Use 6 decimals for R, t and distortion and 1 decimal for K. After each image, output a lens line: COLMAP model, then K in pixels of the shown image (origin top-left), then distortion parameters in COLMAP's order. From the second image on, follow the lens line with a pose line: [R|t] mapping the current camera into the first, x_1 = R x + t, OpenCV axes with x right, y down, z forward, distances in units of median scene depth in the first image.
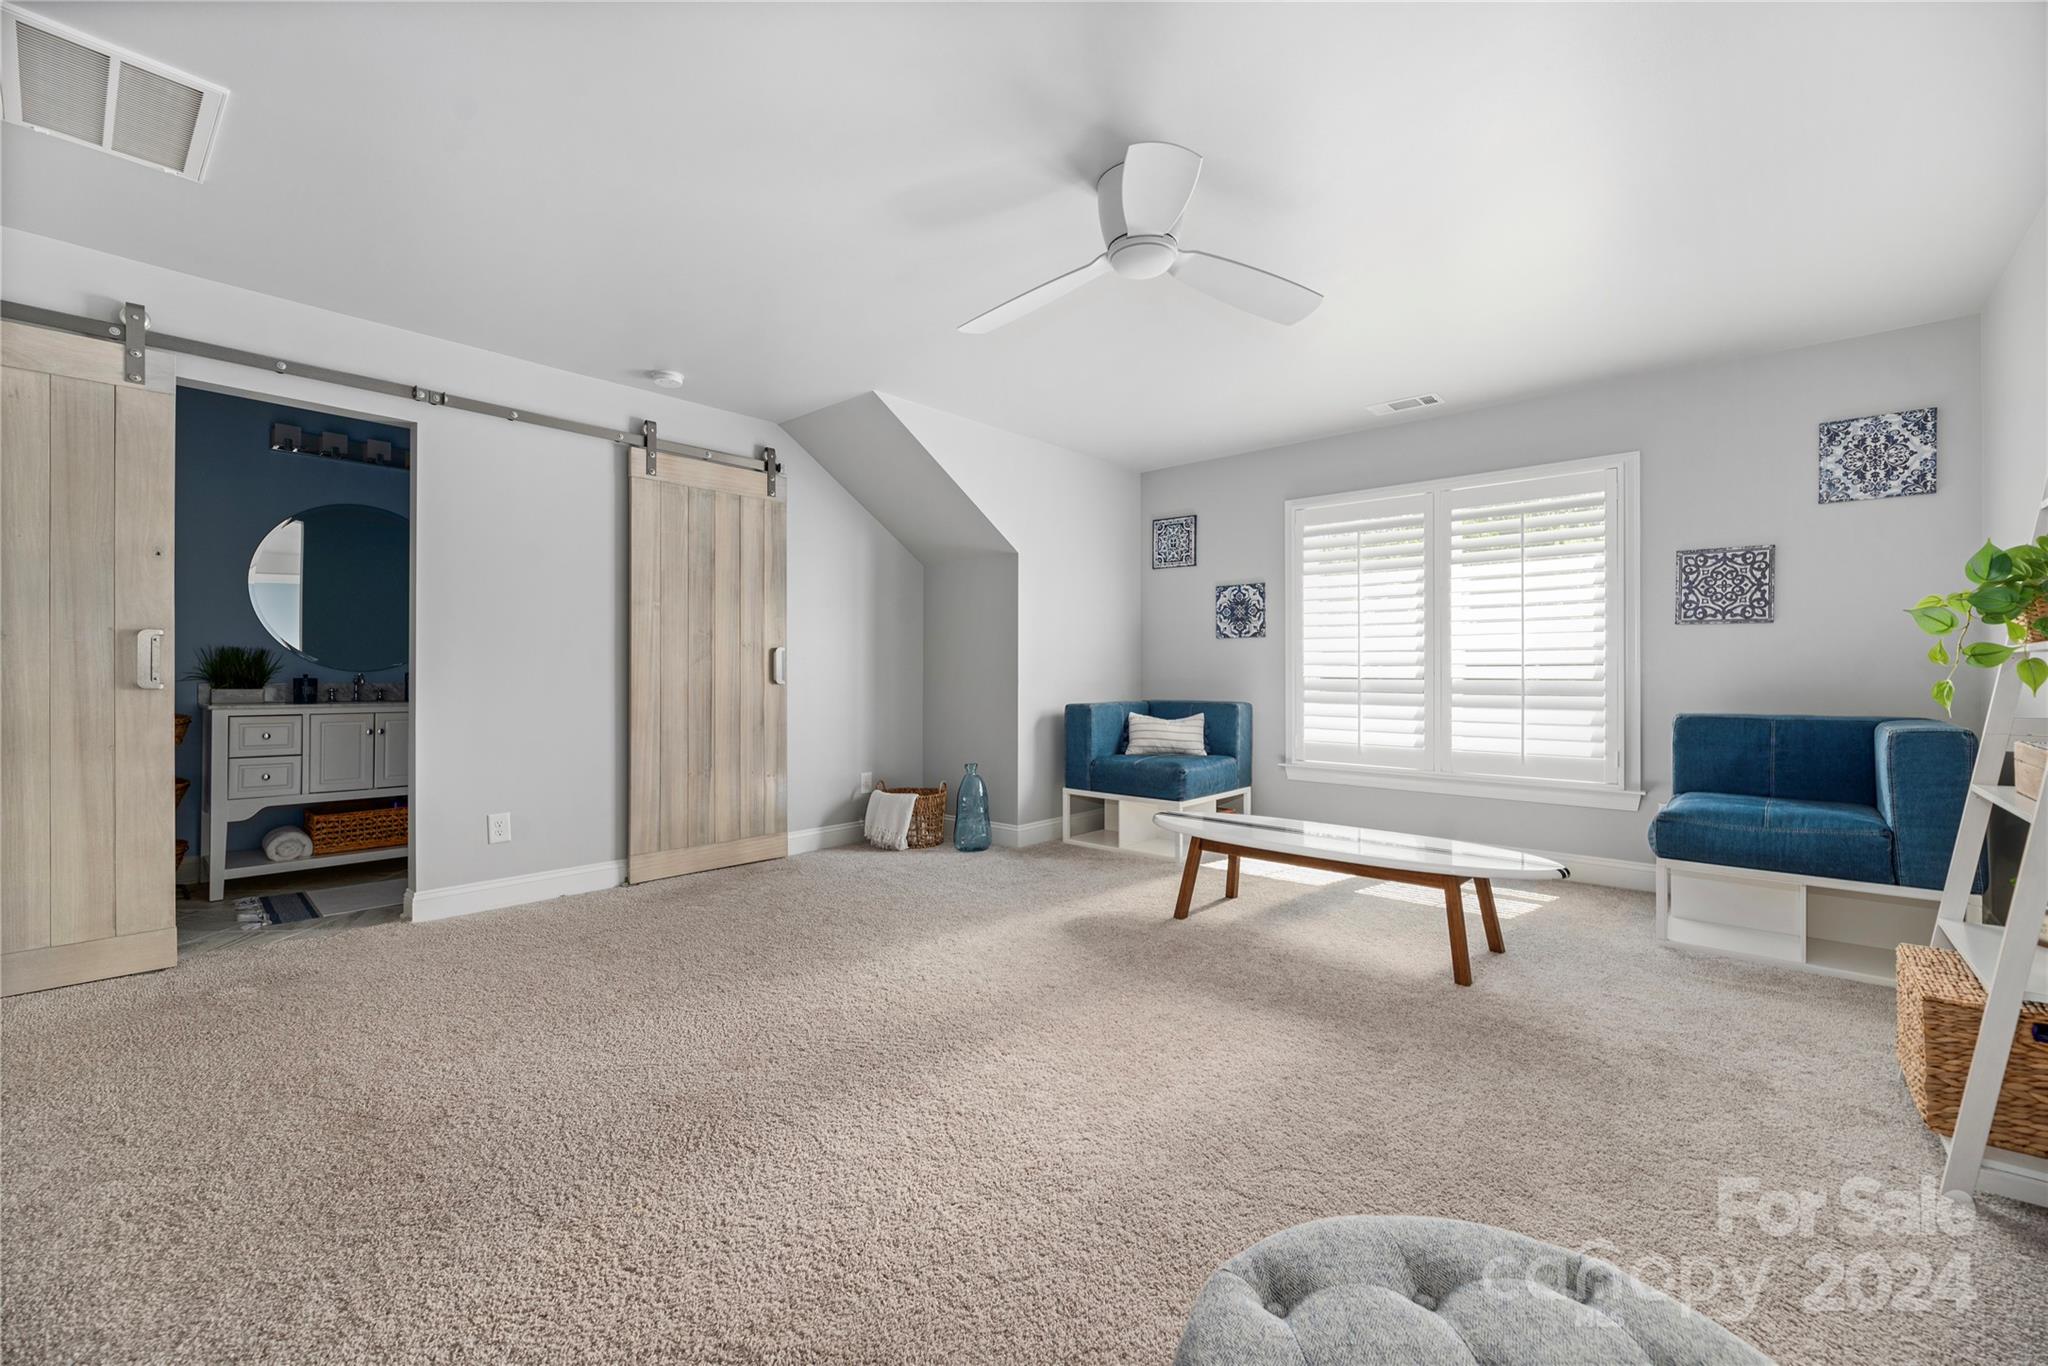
lens RADIAL K [[829.2, 0, 1022.3], [0, 829.2, 682.9], [0, 0, 1]] dist [0.002392, -0.000695]
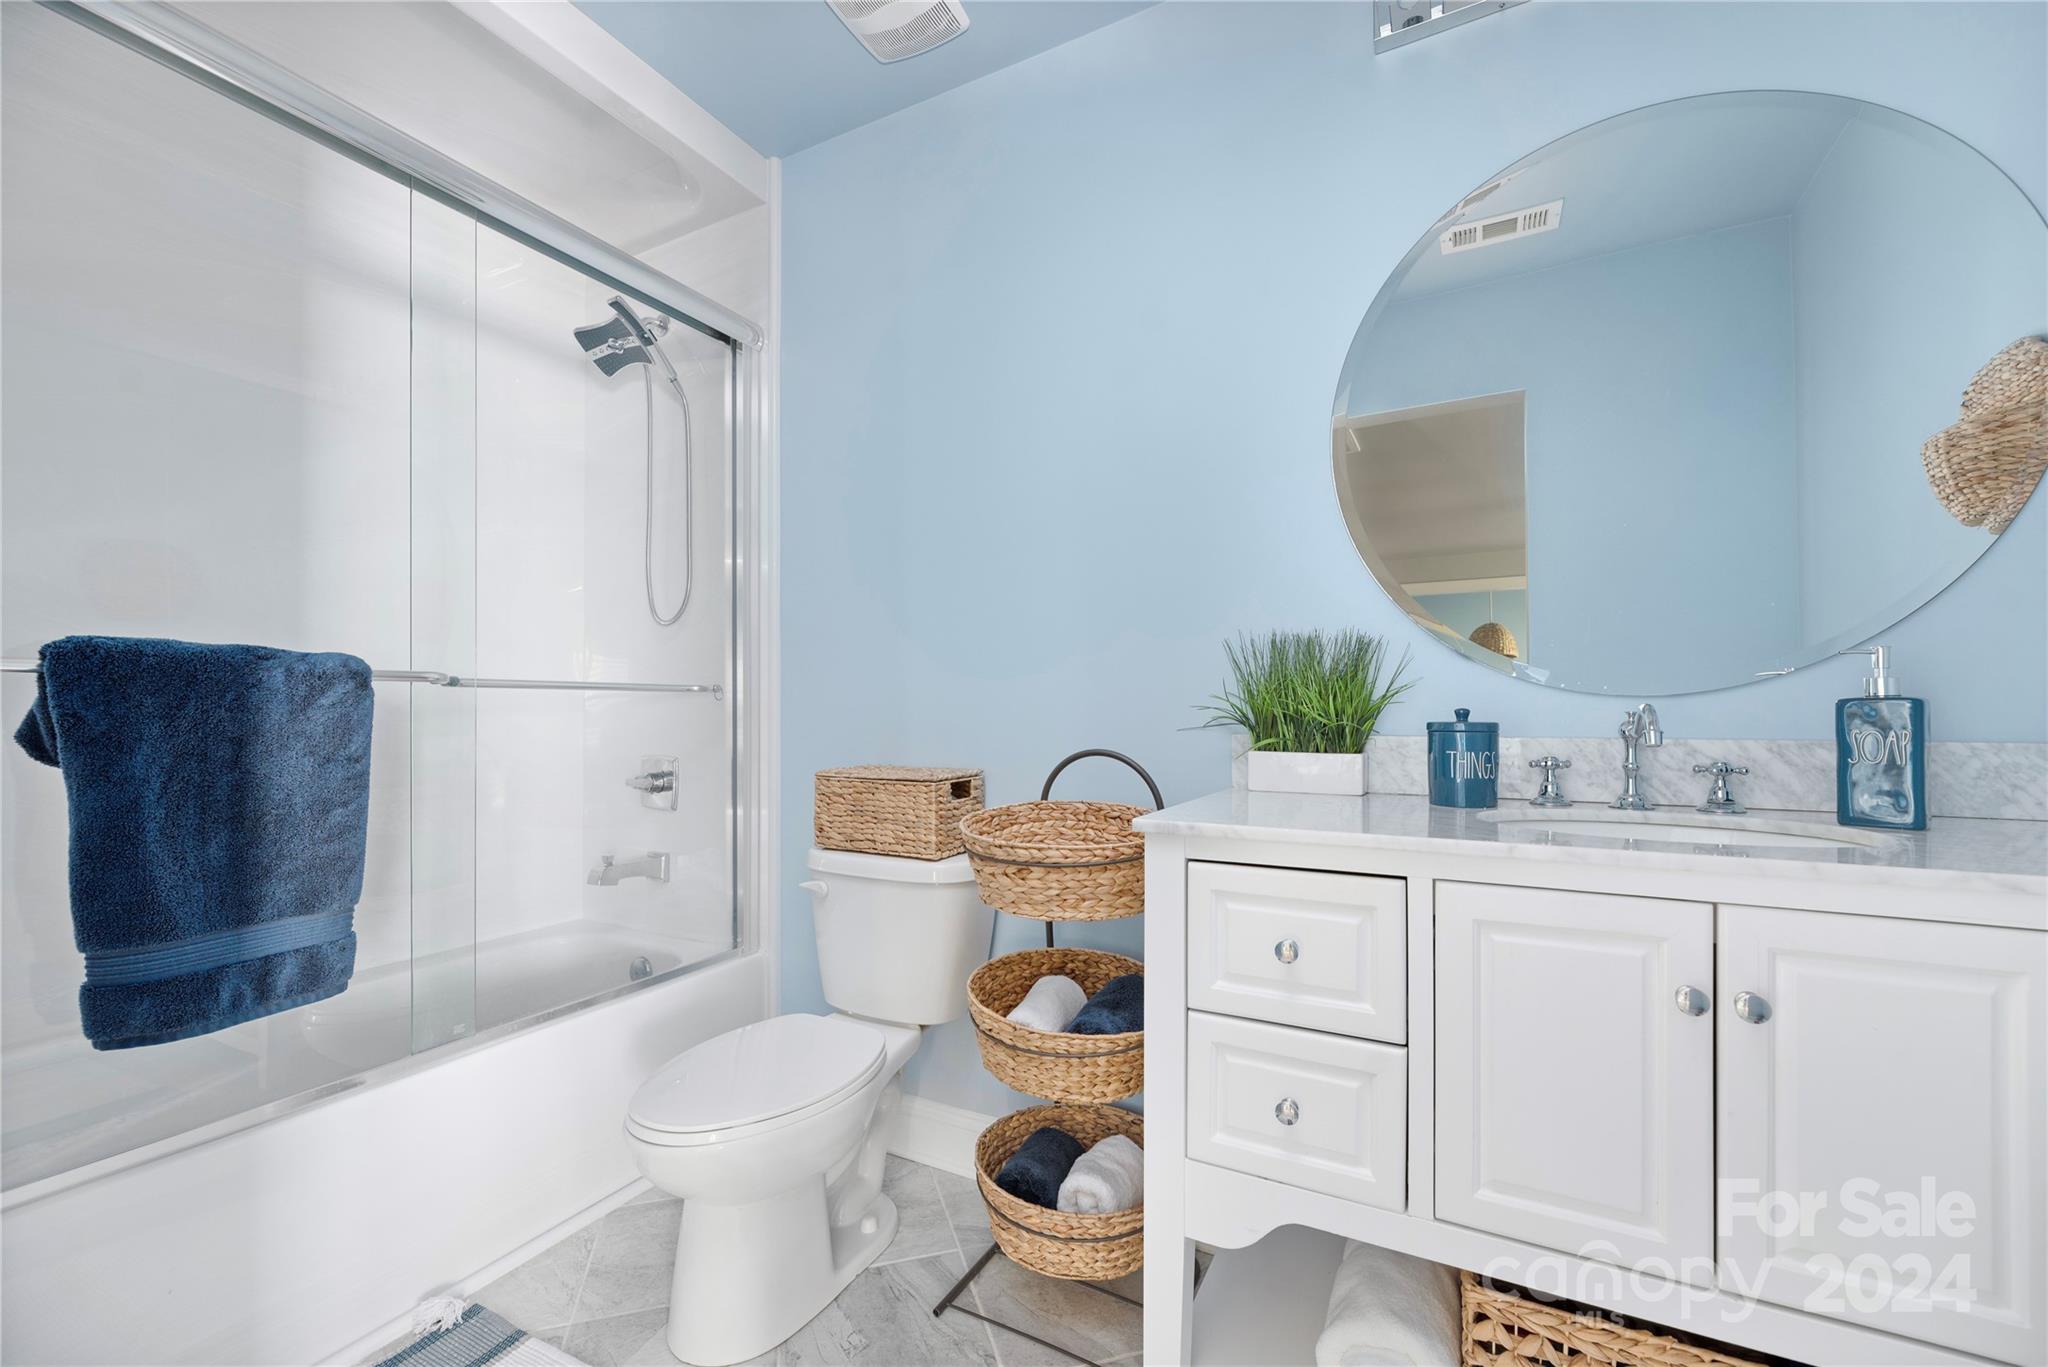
lens RADIAL K [[829.2, 0, 1021.6], [0, 829.2, 698.5], [0, 0, 1]] dist [0.002392, -0.000695]
pose [[0.236252, -0.026058, -0.971342, -0.402340], [0.004863, 0.999660, -0.025635, -0.005102], [0.971680, 0.001332, 0.236299, 0.510207]]
